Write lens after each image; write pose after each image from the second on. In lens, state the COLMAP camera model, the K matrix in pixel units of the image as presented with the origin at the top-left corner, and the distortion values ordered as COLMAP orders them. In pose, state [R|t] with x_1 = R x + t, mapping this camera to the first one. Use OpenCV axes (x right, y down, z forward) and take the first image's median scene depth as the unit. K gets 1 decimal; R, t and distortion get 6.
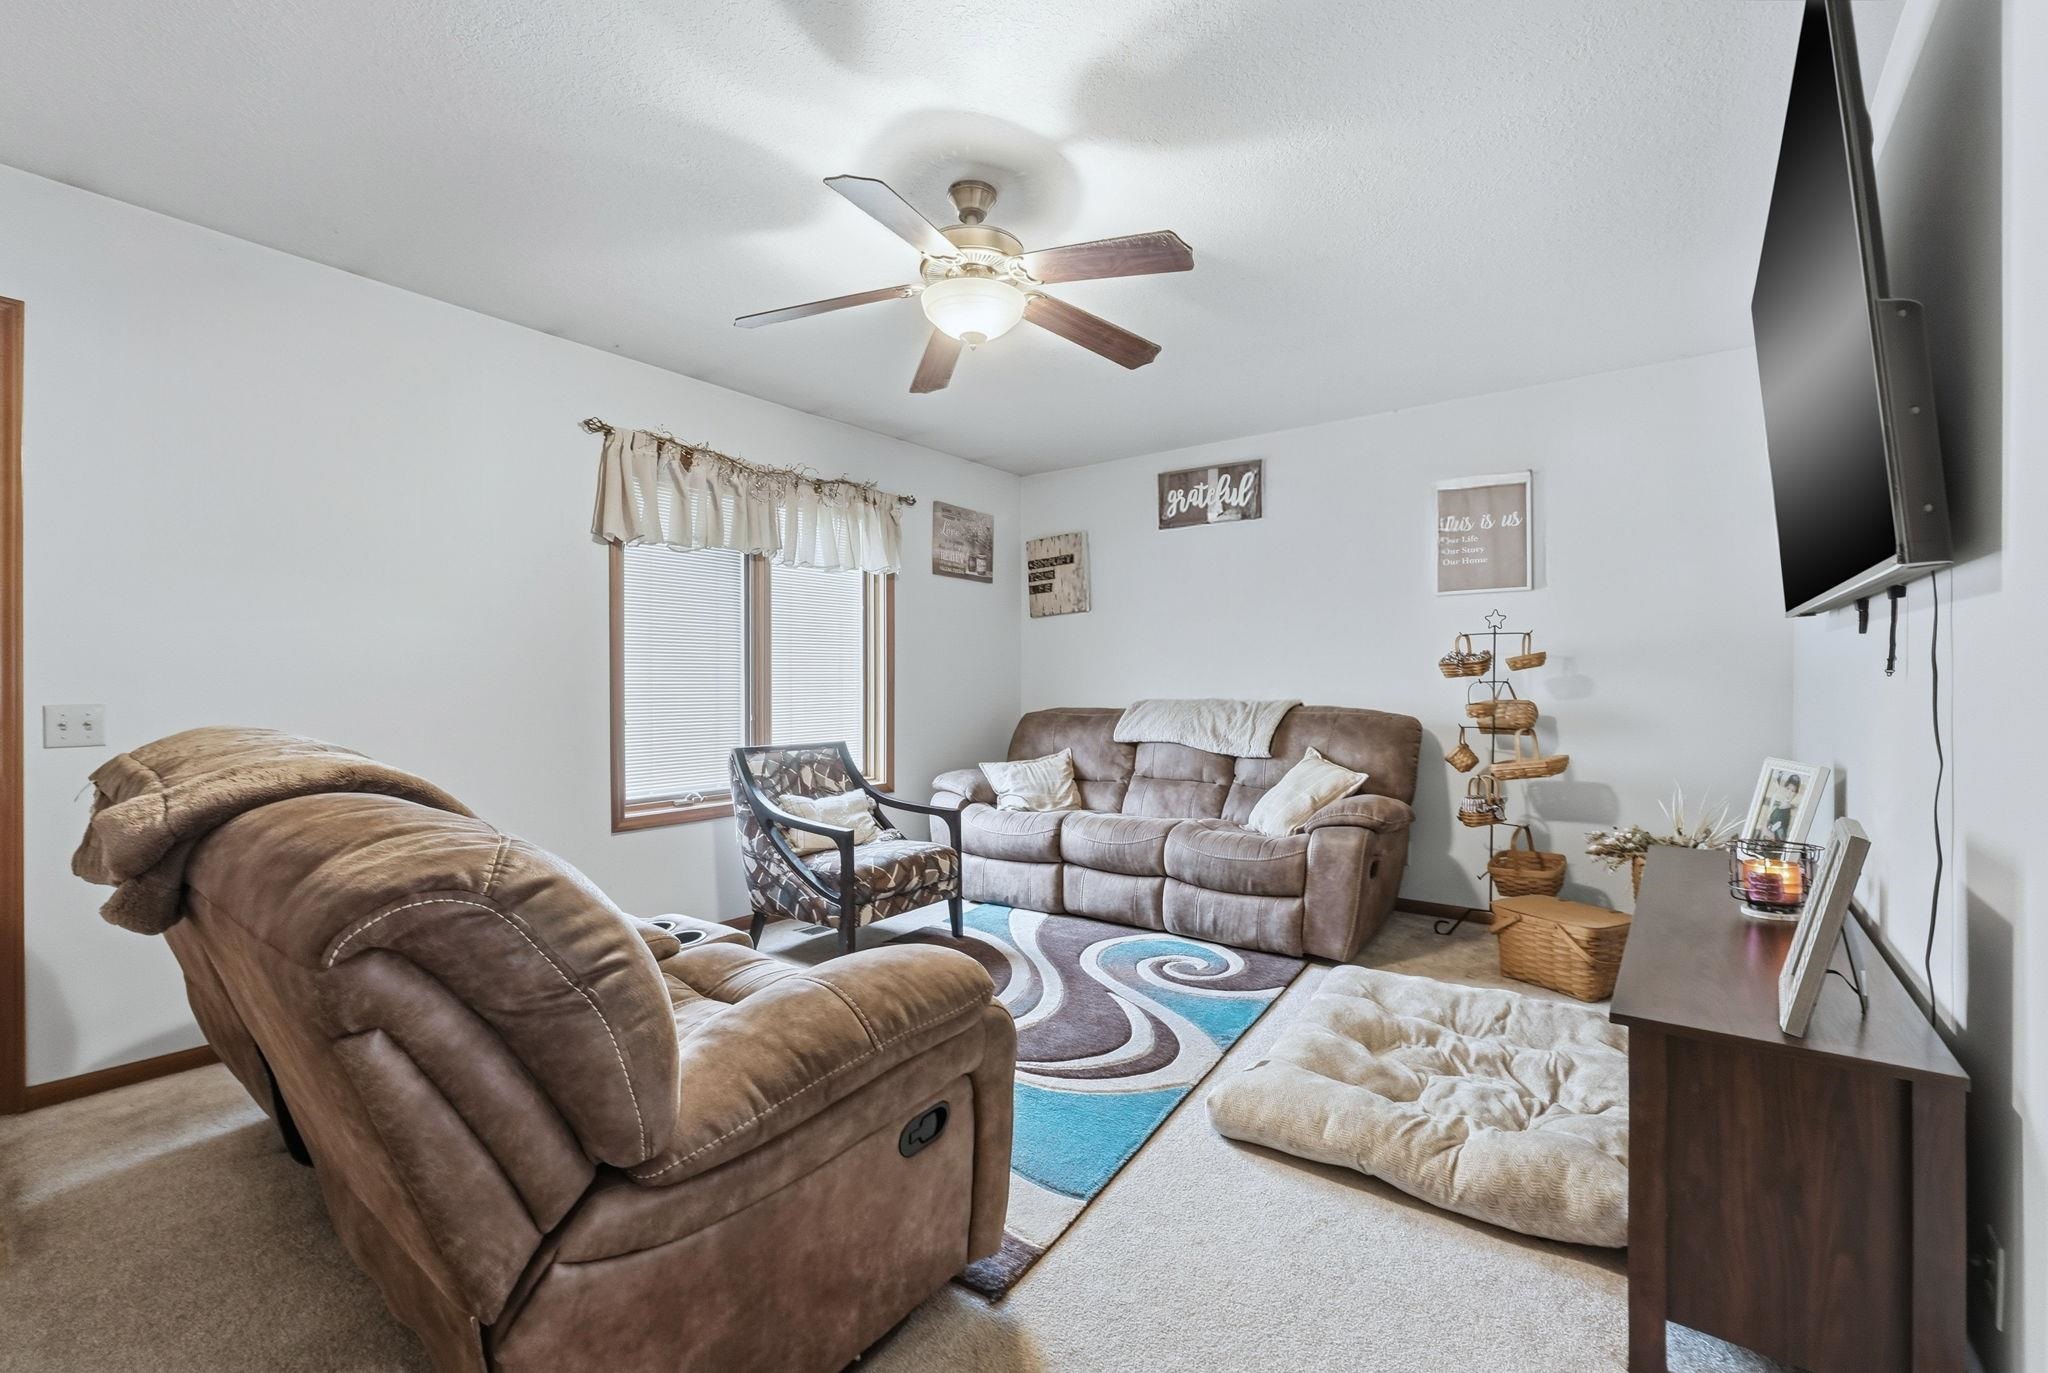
lens RADIAL K [[869.5, 0, 1023.8], [0, 869.5, 676.4], [0, 0, 1]] dist [-0.015739, 0.005742]
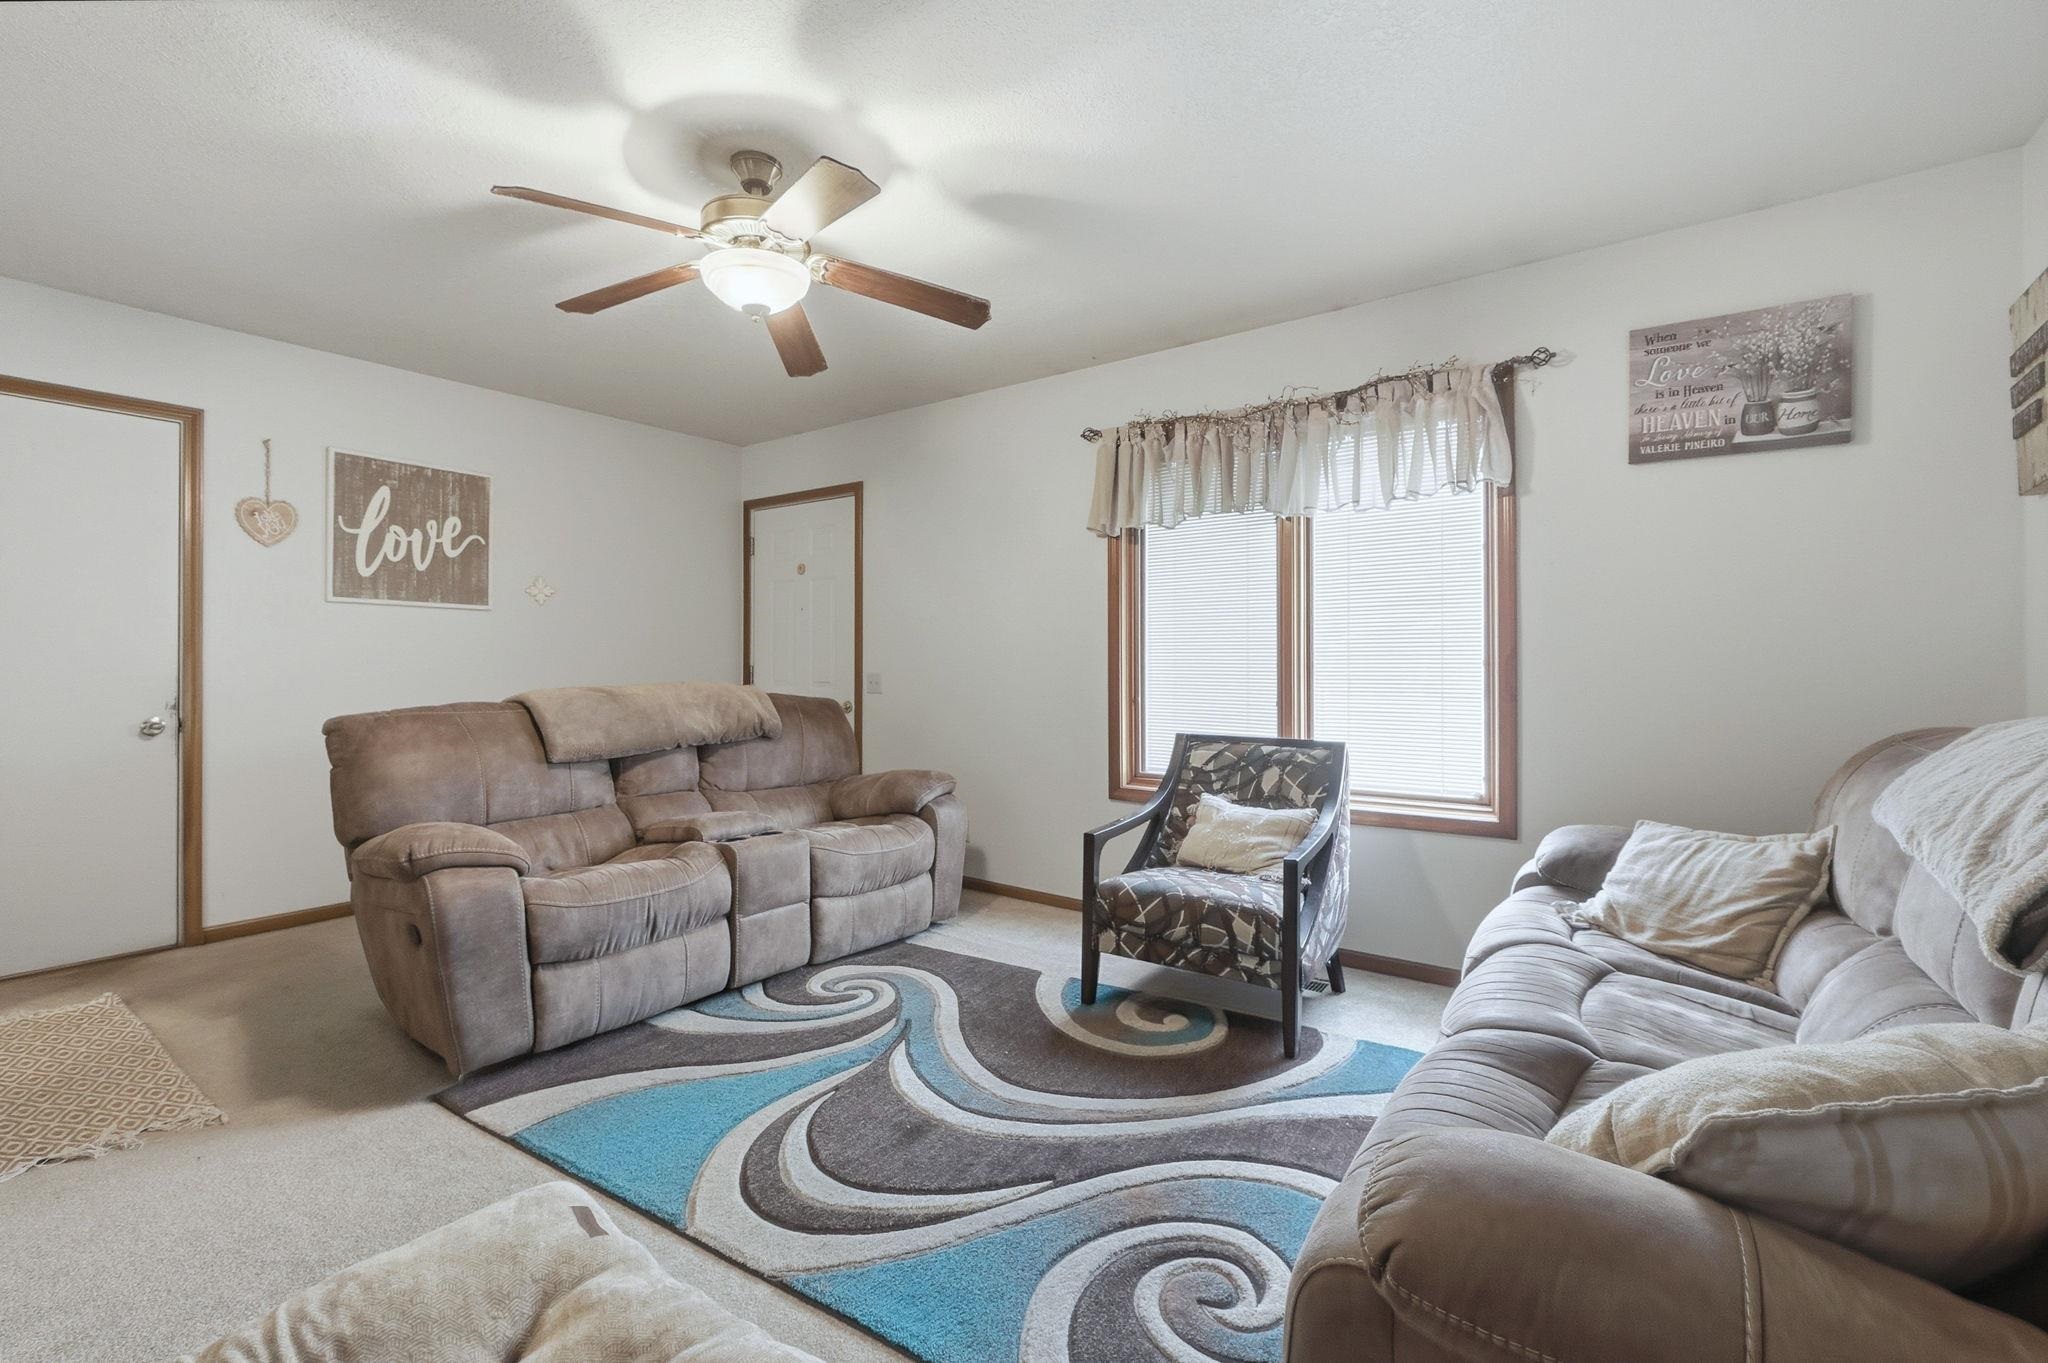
lens RADIAL K [[875.7, 0, 1027.5], [0, 875.7, 654.1], [0, 0, 1]] dist [-0.024705, 0.008662]
pose [[0.014926, -0.009865, -0.999840, 0.572171], [0.004782, 0.999941, -0.009795, 0.007337], [0.999877, -0.004635, 0.014972, 0.799692]]
